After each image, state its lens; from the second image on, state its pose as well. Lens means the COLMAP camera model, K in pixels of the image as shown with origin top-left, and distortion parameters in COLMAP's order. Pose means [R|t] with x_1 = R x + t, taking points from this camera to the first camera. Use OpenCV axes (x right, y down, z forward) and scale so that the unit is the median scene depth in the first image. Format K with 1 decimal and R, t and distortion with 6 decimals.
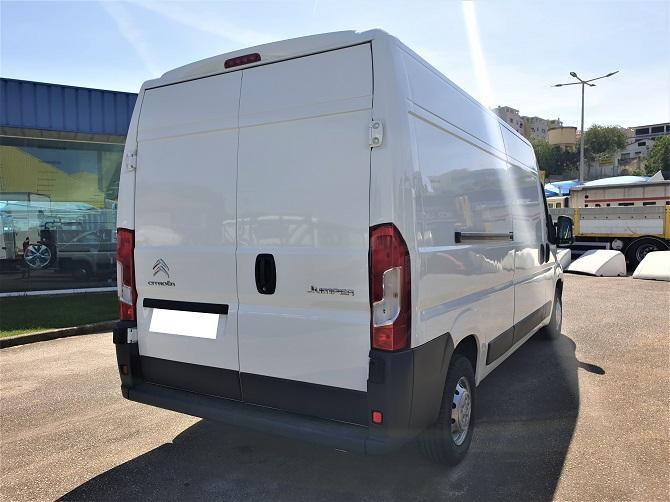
lens RADIAL K [[500.9, 0, 335.0], [0, 500.9, 251.0], [0, 0, 1]] dist [0.047678, -0.000487]
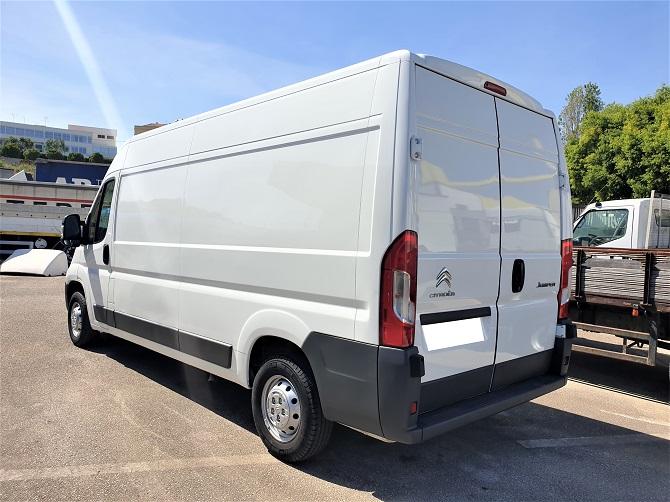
lens RADIAL K [[500.9, 0, 335.0], [0, 500.9, 251.0], [0, 0, 1]] dist [0.047678, -0.000487]
pose [[0.309392, -0.005121, 0.950921, -1.228058], [0.000778, 0.999987, 0.005132, -0.017875], [-0.950934, -0.000848, 0.309392, 0.888014]]
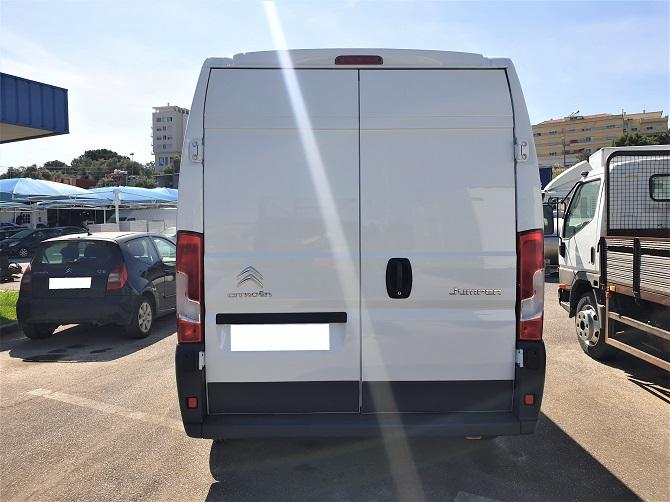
lens RADIAL K [[500.9, 0, 335.0], [0, 500.9, 251.0], [0, 0, 1]] dist [0.047678, -0.000487]
pose [[0.858292, -0.008163, 0.513097, -0.648871], [0.013988, 0.999874, -0.007491, -0.002736], [-0.512971, 0.013607, 0.858298, 0.174972]]
